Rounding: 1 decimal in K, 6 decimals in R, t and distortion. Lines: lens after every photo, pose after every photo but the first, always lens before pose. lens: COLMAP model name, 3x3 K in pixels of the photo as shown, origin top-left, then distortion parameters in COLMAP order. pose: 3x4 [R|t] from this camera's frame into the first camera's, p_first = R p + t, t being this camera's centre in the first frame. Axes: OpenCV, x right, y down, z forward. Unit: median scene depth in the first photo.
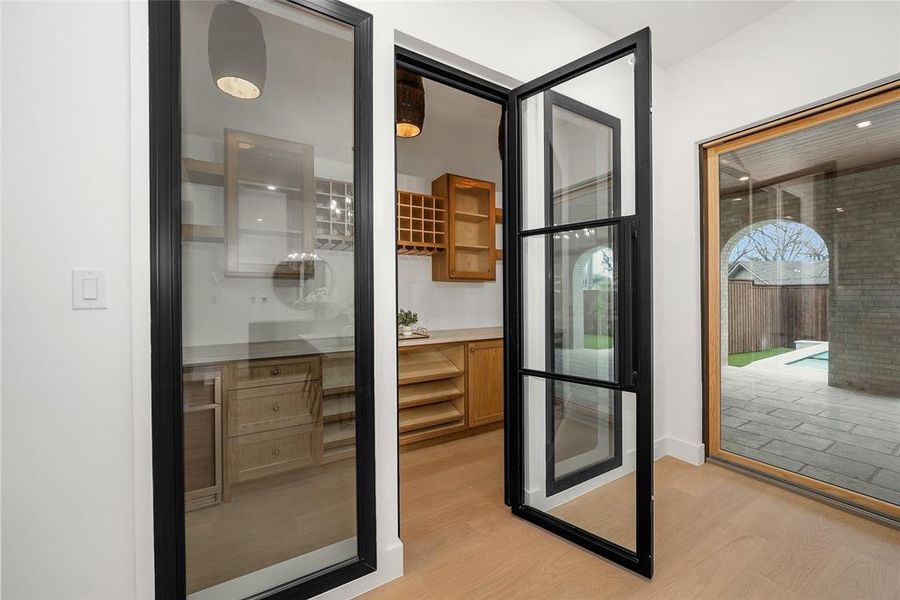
lens RADIAL K [[353.5, 0, 454.7], [0, 353.5, 298.4], [0, 0, 1]] dist [0.002448, 0.000259]
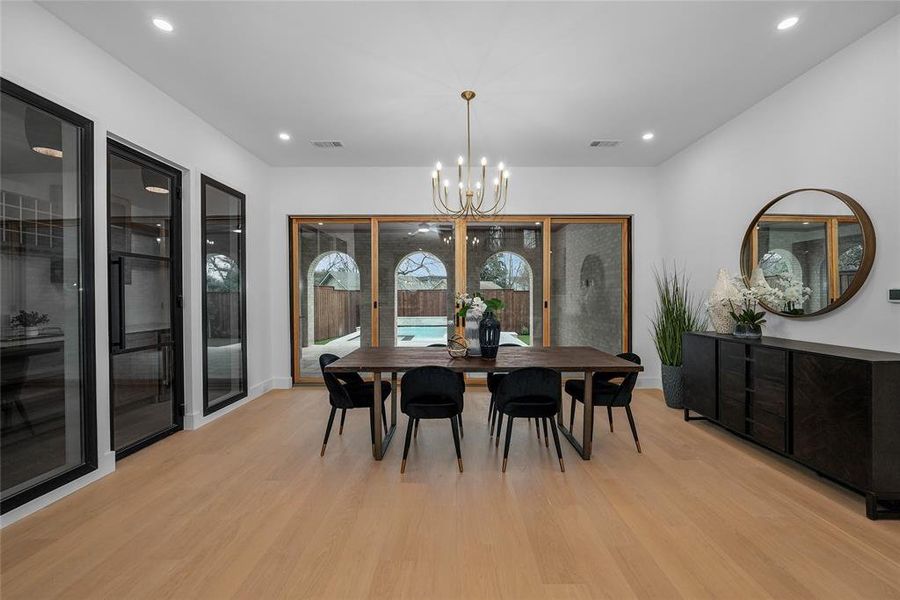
lens RADIAL K [[353.5, 0, 454.7], [0, 353.5, 298.4], [0, 0, 1]] dist [0.002448, 0.000259]
pose [[0.524346, -0.001357, 0.851504, -0.412633], [0.010838, 0.999928, -0.005081, 0.015471], [-0.851436, 0.011893, 0.524323, -0.679598]]
